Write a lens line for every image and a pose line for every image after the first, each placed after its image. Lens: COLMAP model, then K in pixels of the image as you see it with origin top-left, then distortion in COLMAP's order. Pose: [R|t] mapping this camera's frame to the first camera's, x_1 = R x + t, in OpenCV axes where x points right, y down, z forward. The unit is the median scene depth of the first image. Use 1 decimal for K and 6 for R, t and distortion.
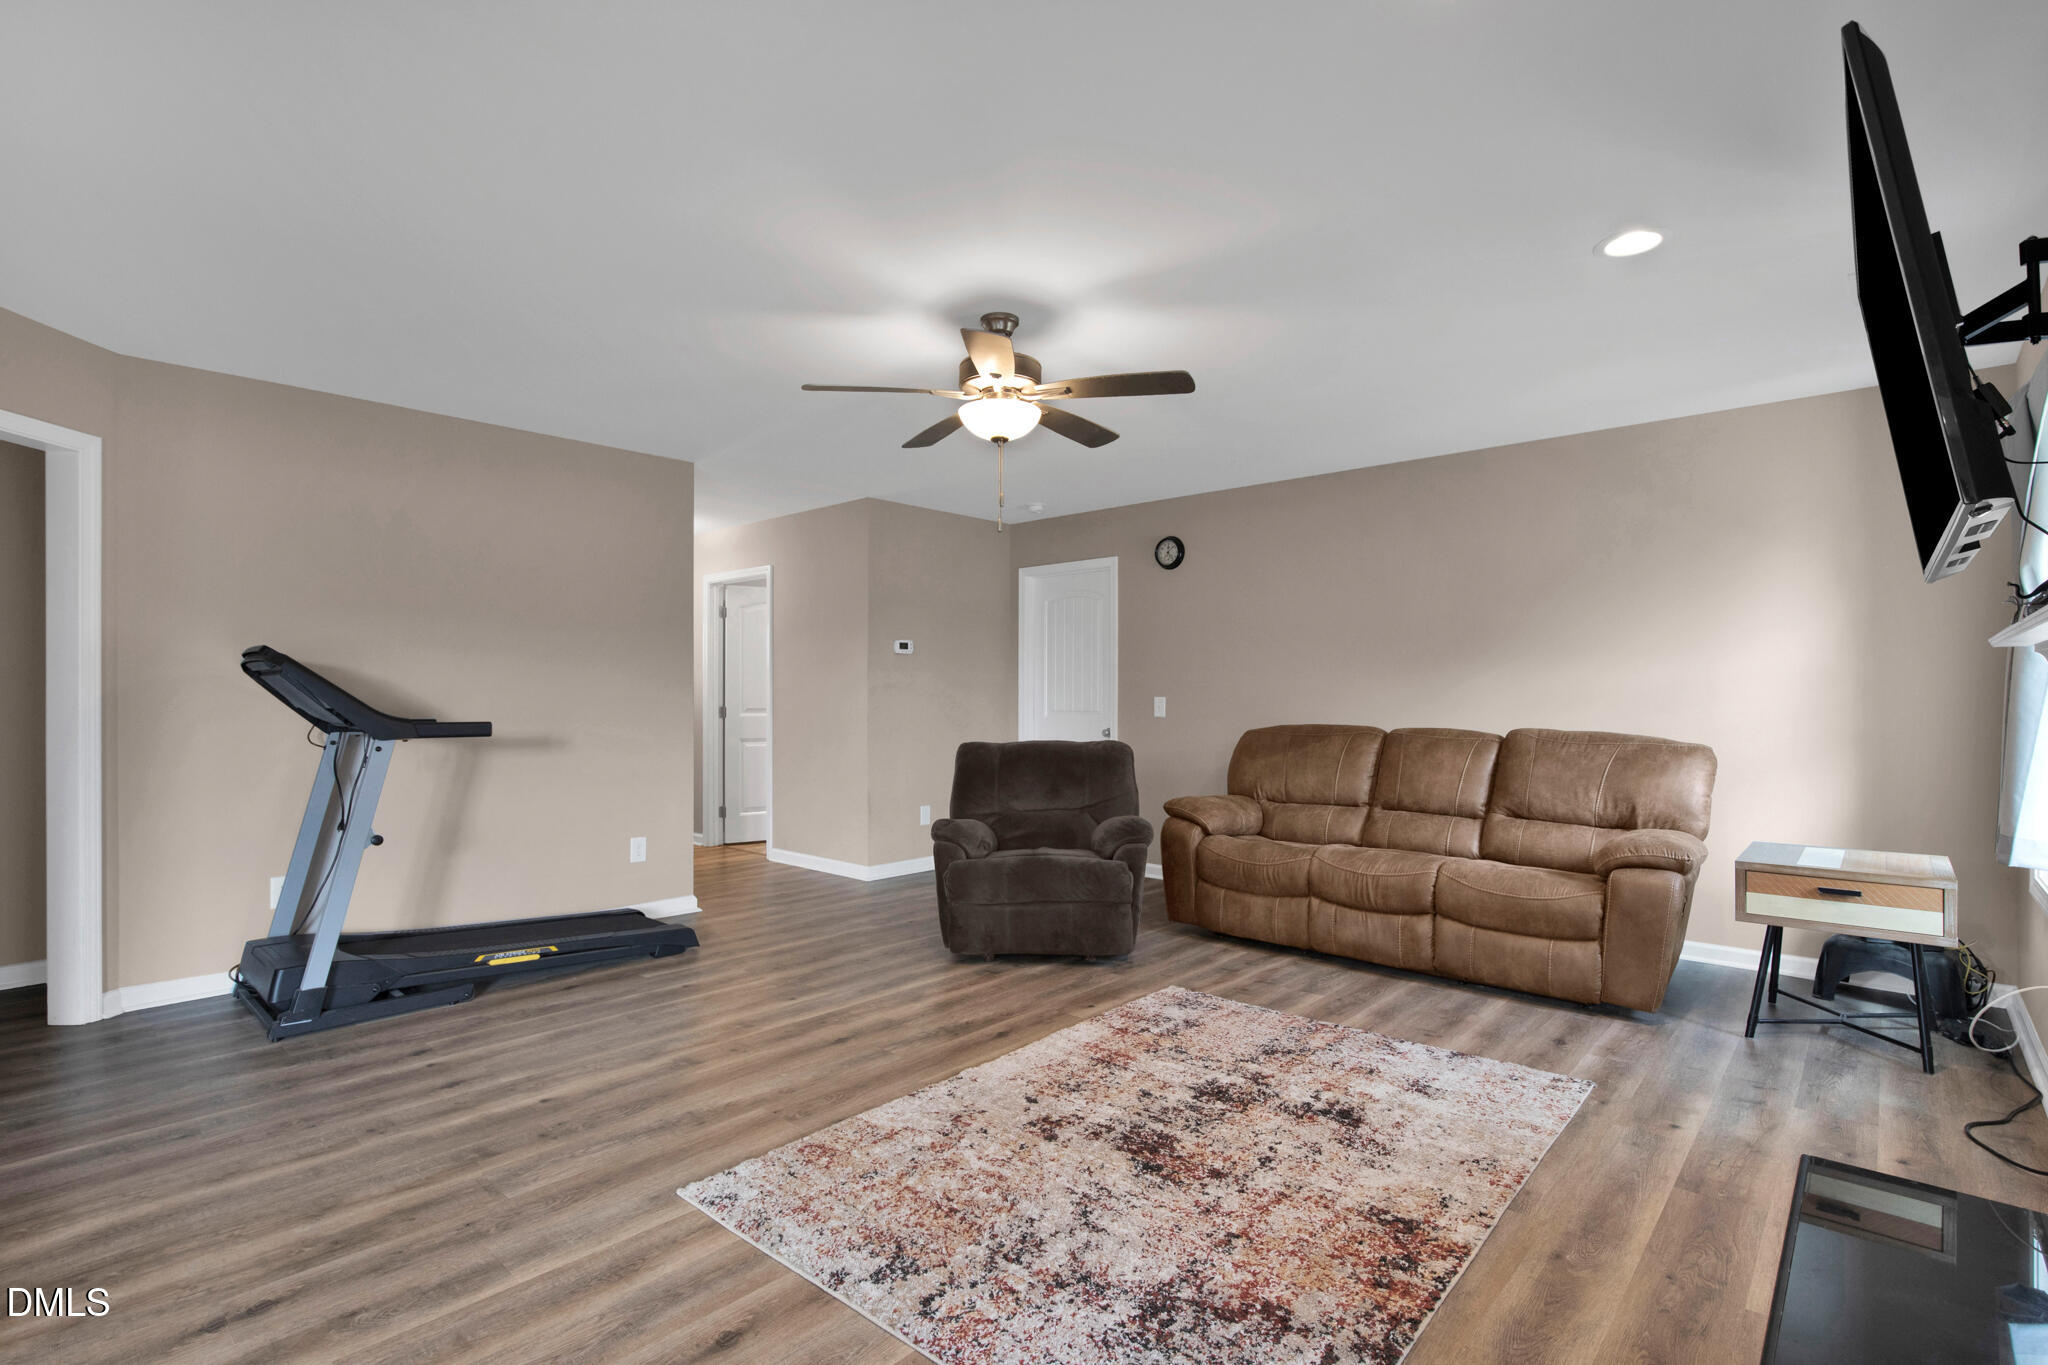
lens RADIAL K [[964.9, 0, 1024.0], [0, 964.9, 697.6], [0, 0, 1]] dist [-0.019242, -0.000312]
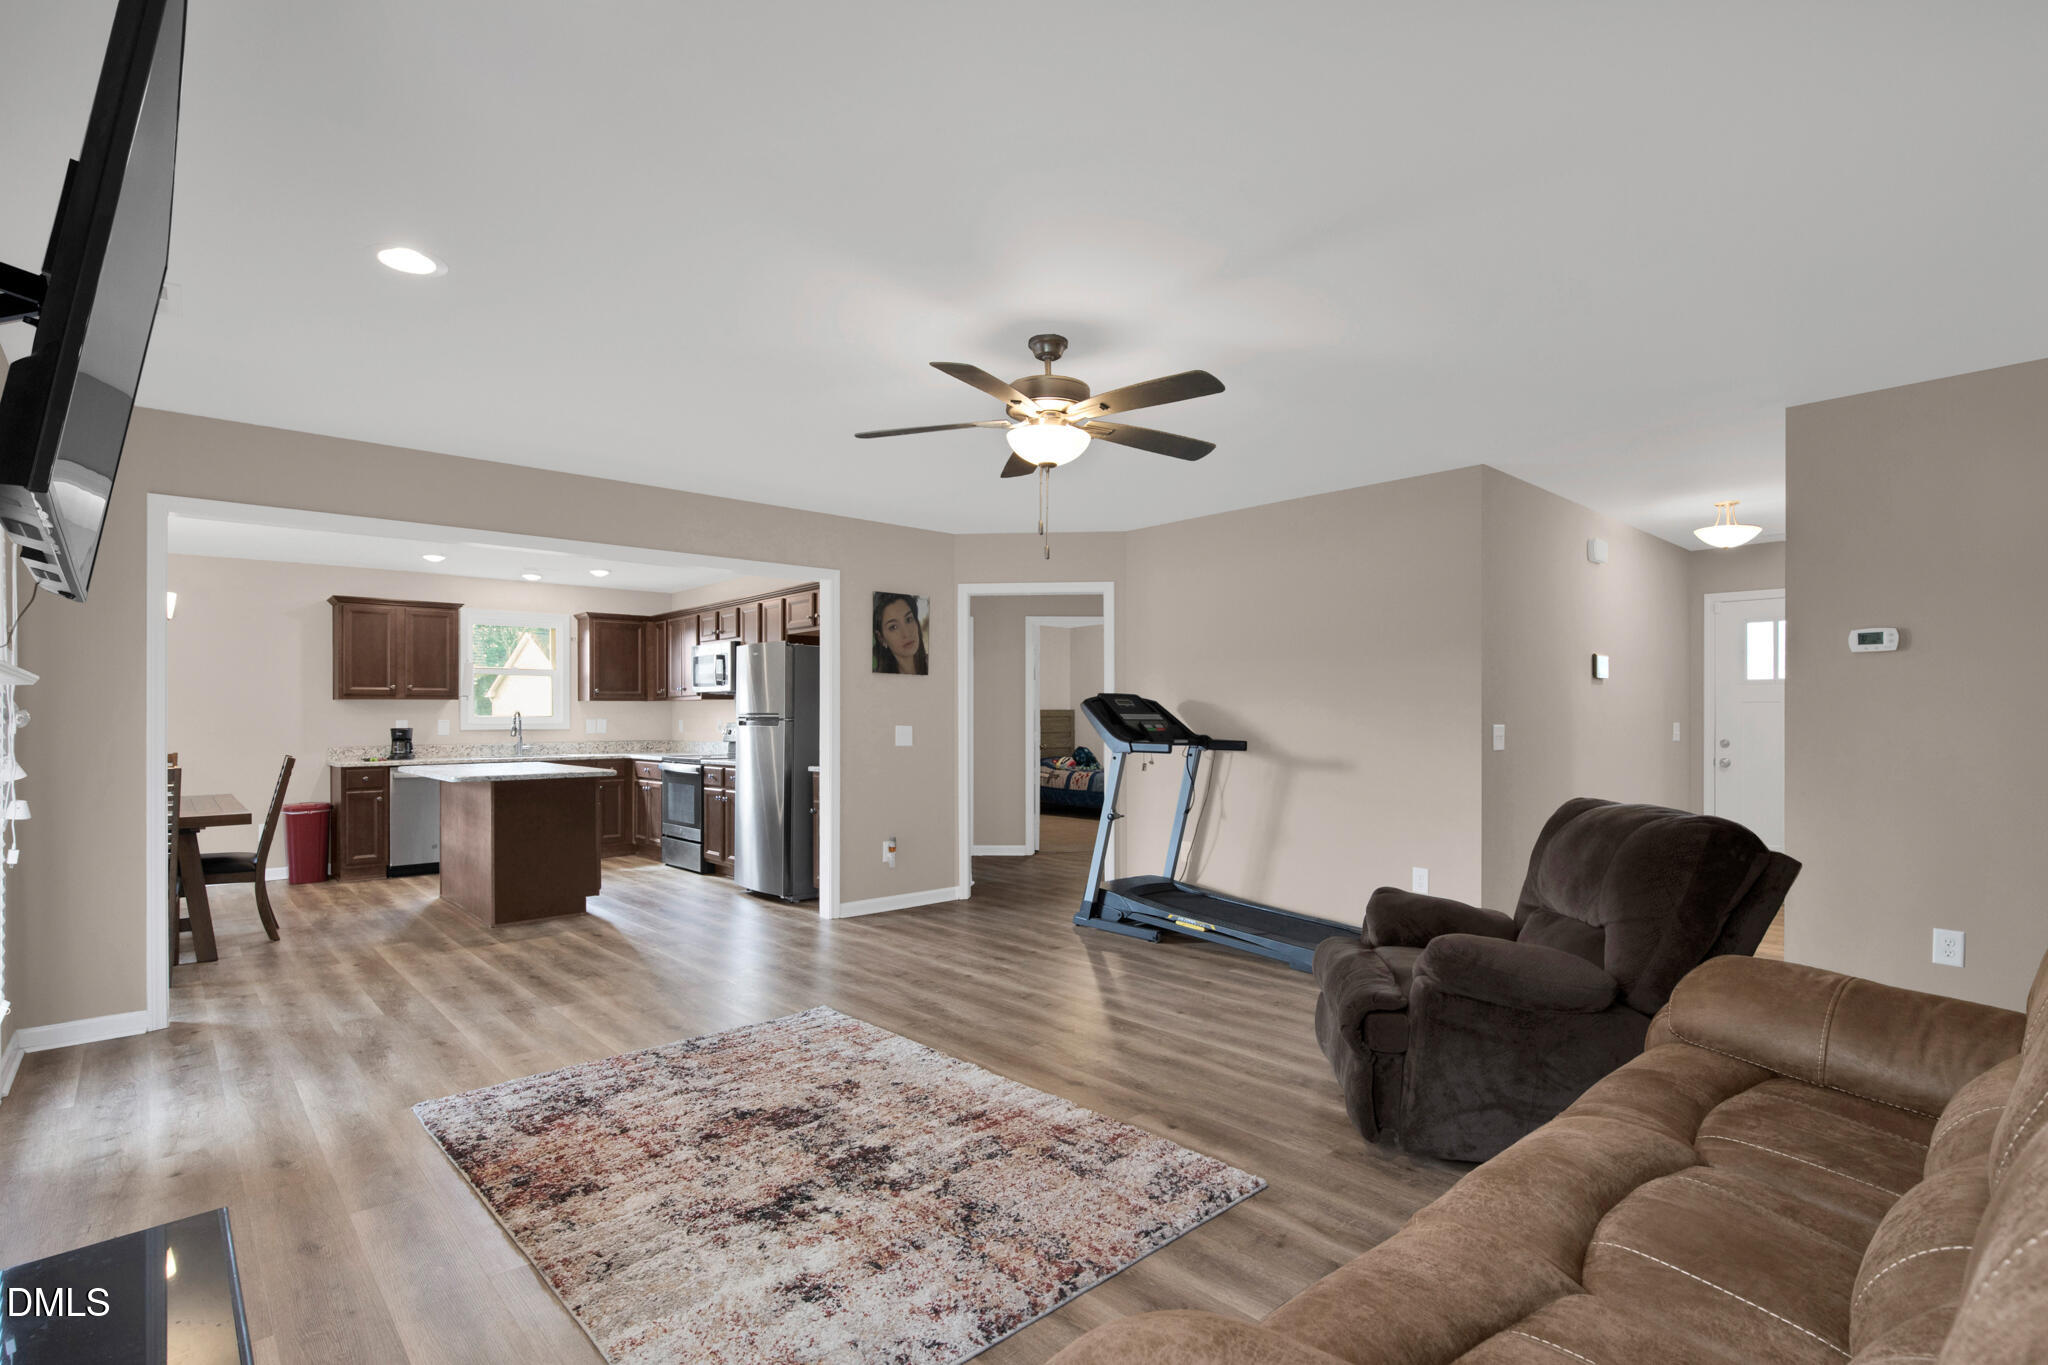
lens RADIAL K [[975.5, 0, 1026.0], [0, 975.5, 710.1], [0, 0, 1]] dist [-0.013185, -0.000084]
pose [[-0.093064, -0.009321, -0.995617, 0.982788], [-0.000230, 0.999956, -0.009340, -0.010102], [0.995660, -0.000641, -0.093062, 1.085114]]
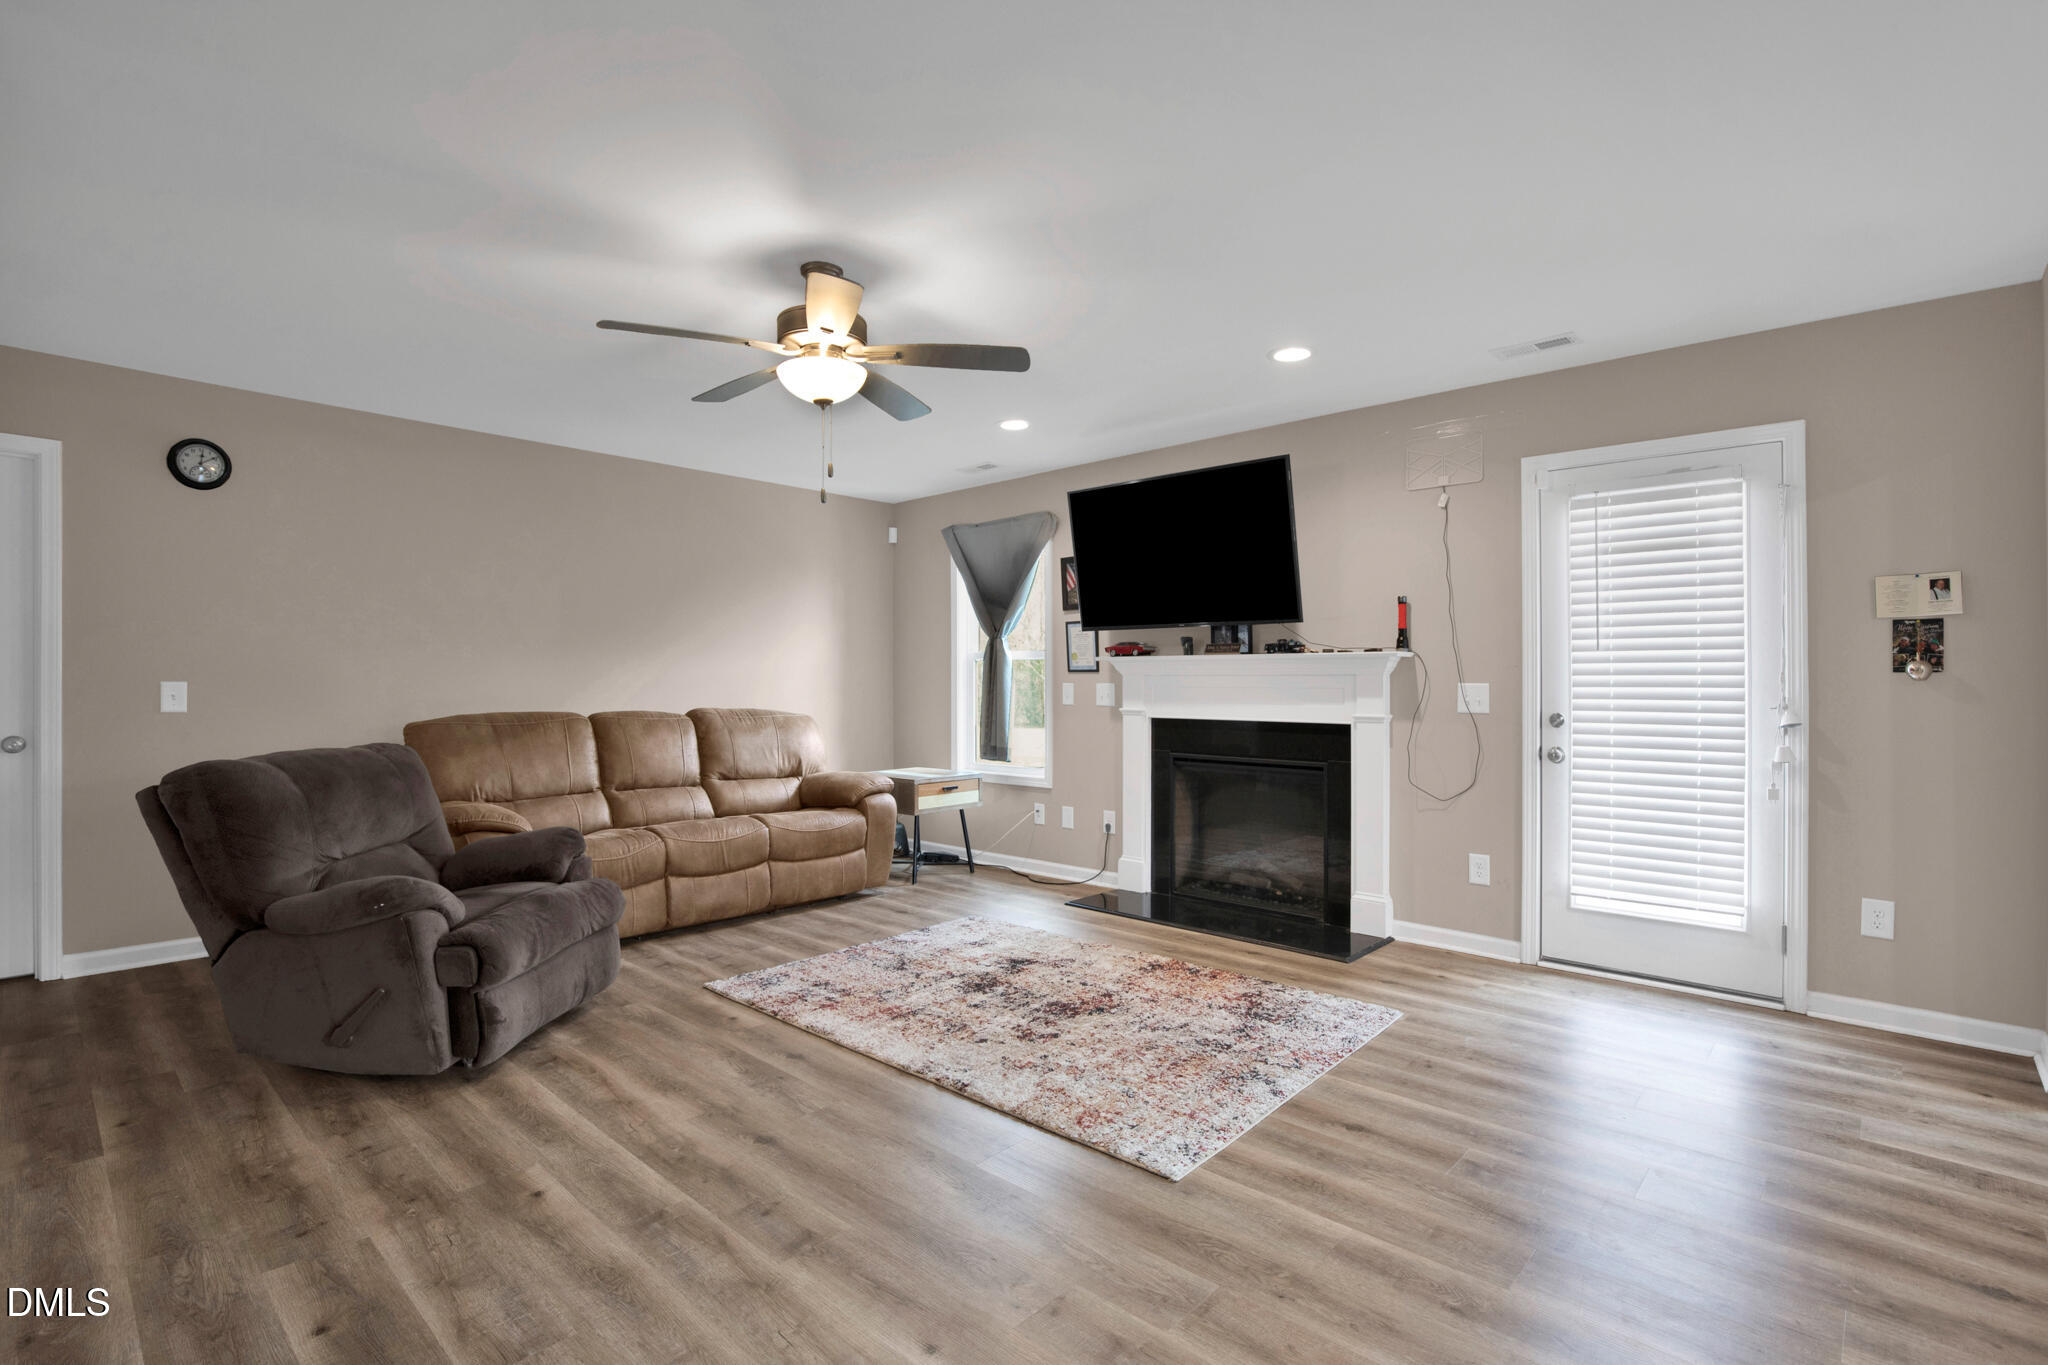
lens RADIAL K [[964.9, 0, 1024.0], [0, 964.9, 697.6], [0, 0, 1]] dist [-0.019242, -0.000312]
pose [[0.002757, -0.015691, 0.999873, -0.954750], [0.001535, 0.999876, 0.015687, 0.000865], [-0.999995, 0.001491, 0.002781, 0.816664]]
